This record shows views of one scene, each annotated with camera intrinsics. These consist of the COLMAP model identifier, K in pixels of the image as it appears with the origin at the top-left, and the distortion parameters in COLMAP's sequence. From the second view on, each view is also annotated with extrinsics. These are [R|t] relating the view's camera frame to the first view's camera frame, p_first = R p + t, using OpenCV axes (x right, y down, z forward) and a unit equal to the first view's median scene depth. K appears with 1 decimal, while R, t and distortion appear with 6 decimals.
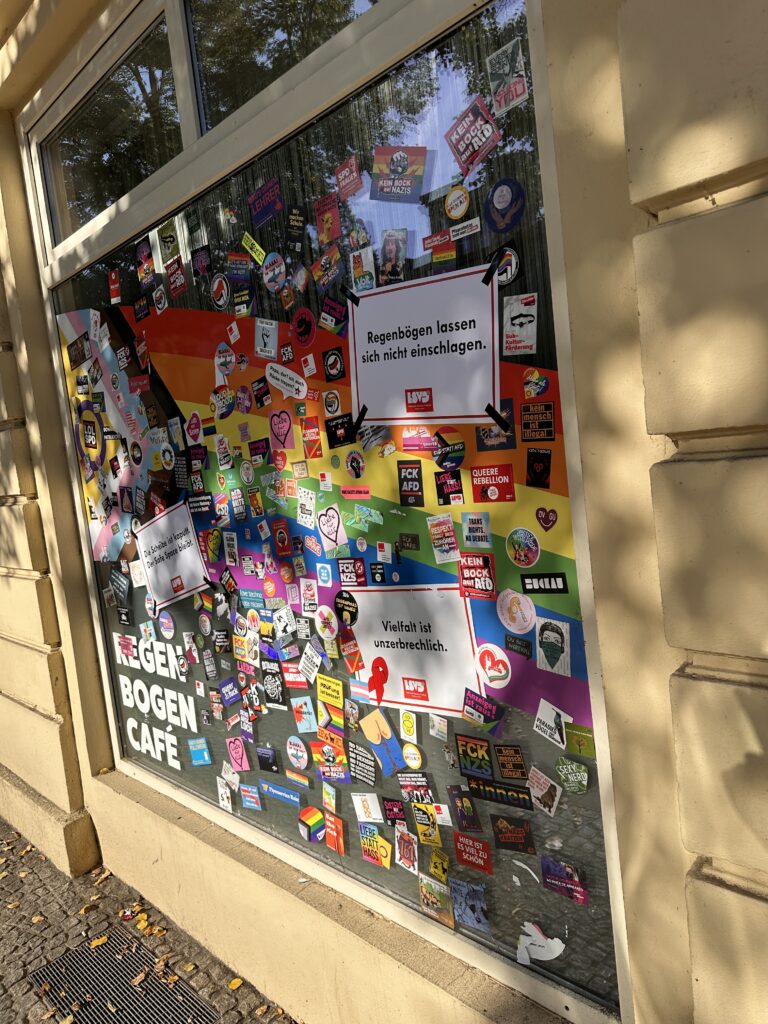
lens RADIAL K [[723.3, 0, 383.4], [0, 723.3, 511.6], [0, 0, 1]] dist [0.067270, -0.100698]
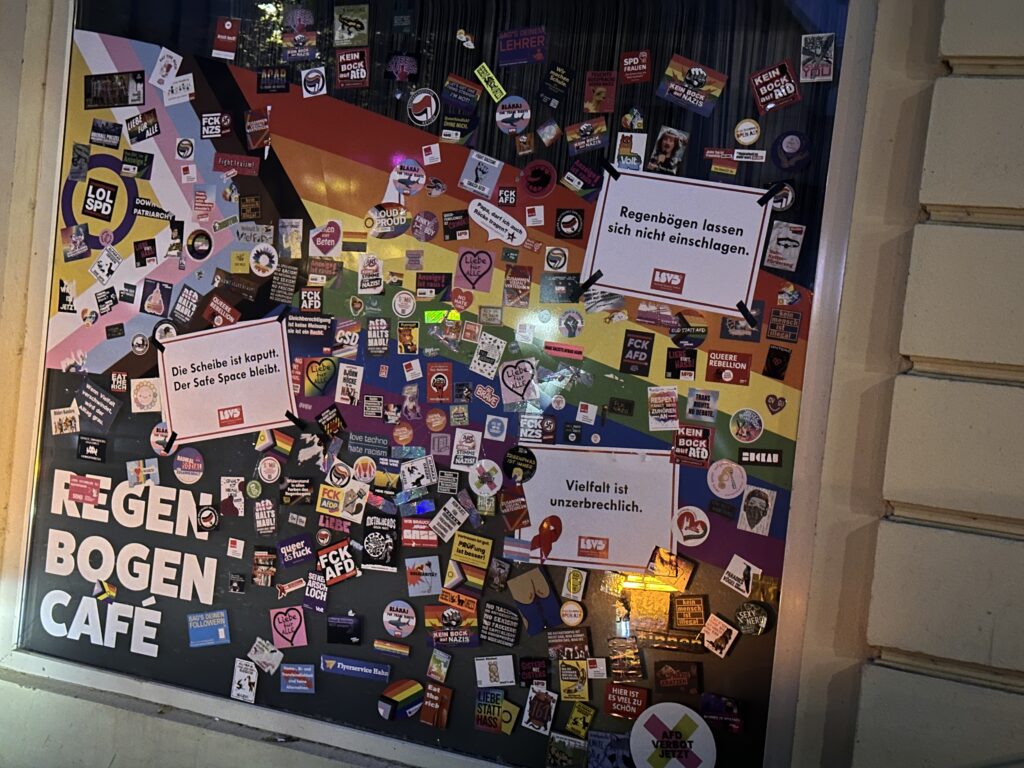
lens RADIAL K [[1433.1, 0, 517.4], [0, 1433.1, 385.0], [0, 0, 1]] dist [0.105276, 0.000000]
pose [[0.907201, 0.197214, 0.371608, -0.806667], [-0.178787, 0.980314, -0.083787, 0.194027], [-0.380816, 0.009573, 0.924601, -0.806889]]
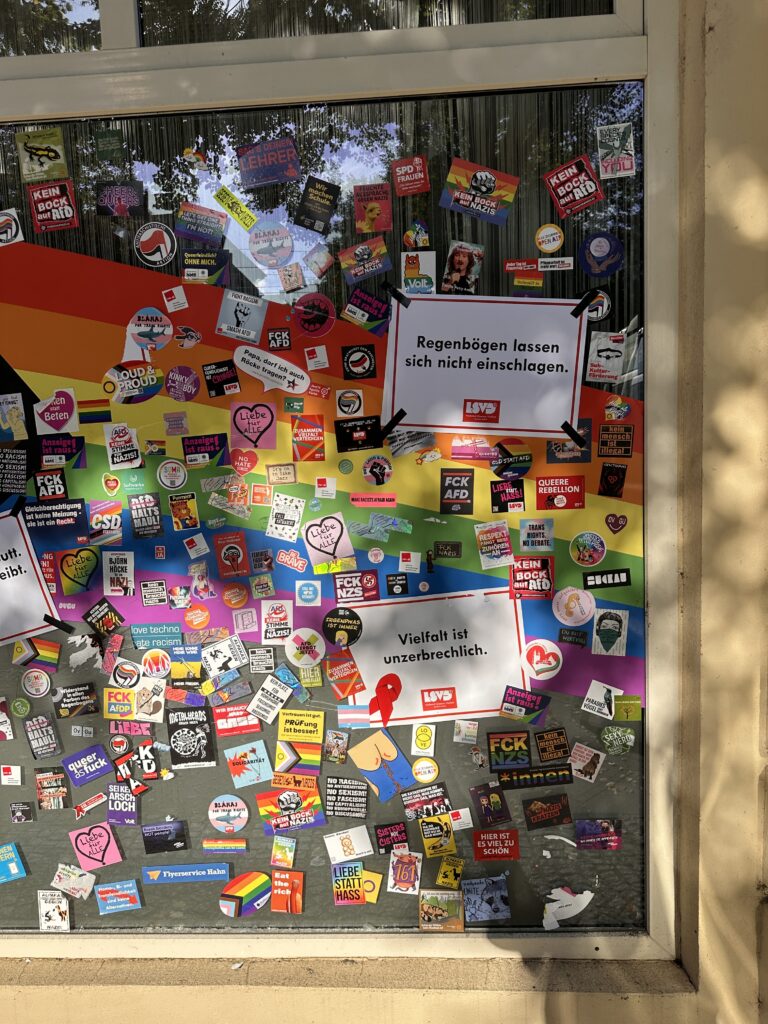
lens RADIAL K [[723.3, 0, 381.5], [0, 723.3, 515.0], [0, 0, 1]] dist [0.067270, -0.100698]
pose [[0.728588, 0.016810, 0.684746, -0.650145], [0.013092, 0.999174, -0.038460, 0.027838], [-0.684827, 0.036986, 0.727766, 0.297582]]
